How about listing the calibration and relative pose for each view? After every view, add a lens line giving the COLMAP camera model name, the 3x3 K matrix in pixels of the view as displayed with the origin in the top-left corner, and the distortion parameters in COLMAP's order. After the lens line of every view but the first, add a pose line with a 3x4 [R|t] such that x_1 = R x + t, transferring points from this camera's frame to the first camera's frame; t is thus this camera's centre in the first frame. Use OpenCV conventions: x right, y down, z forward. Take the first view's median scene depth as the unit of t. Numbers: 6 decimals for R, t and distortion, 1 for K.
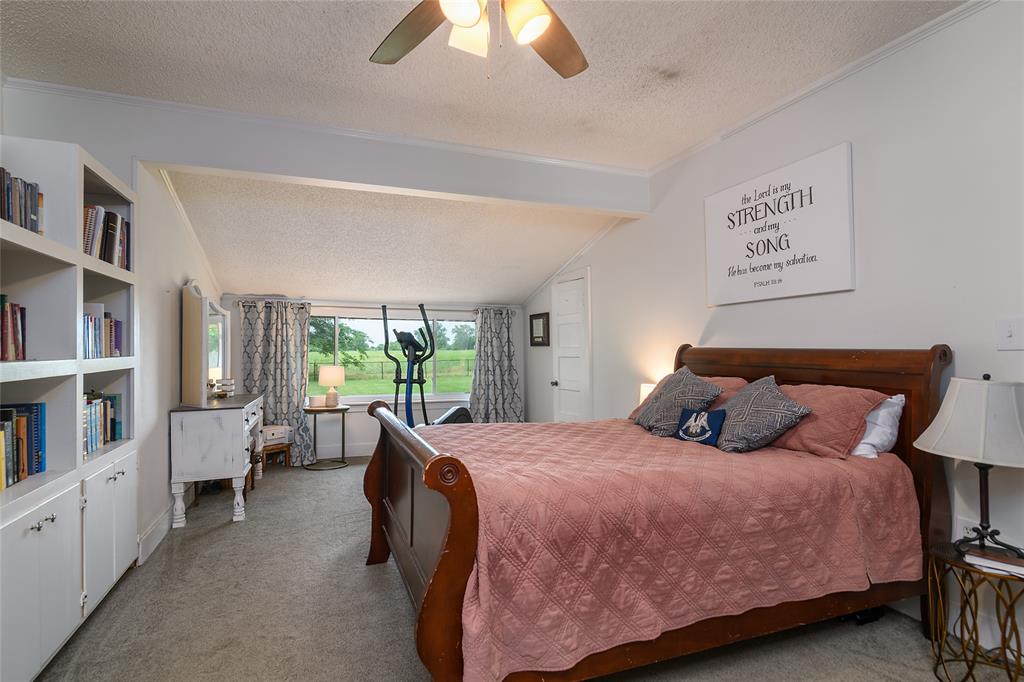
lens RADIAL K [[504.4, 0, 508.8], [0, 504.4, 346.9], [0, 0, 1]] dist [-0.007209, -0.000324]
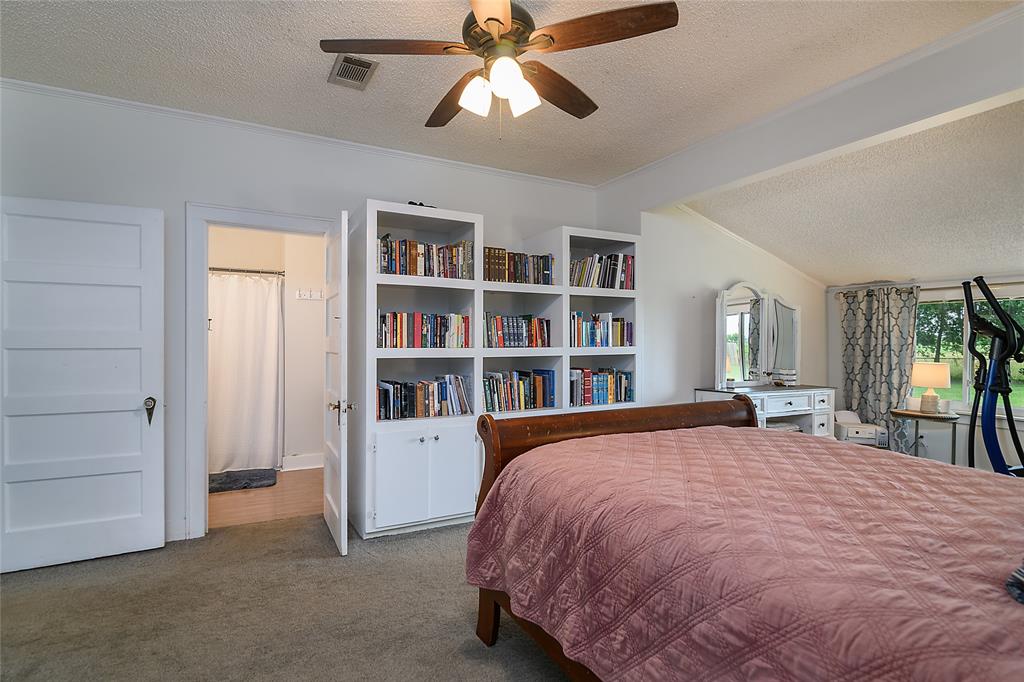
lens RADIAL K [[504.4, 0, 510.7], [0, 504.4, 339.6], [0, 0, 1]] dist [-0.007209, -0.000324]
pose [[0.125927, 0.000326, -0.992039, 0.356833], [0.003402, 0.999994, 0.000760, -0.001723], [0.992034, -0.003471, 0.125925, 0.233557]]
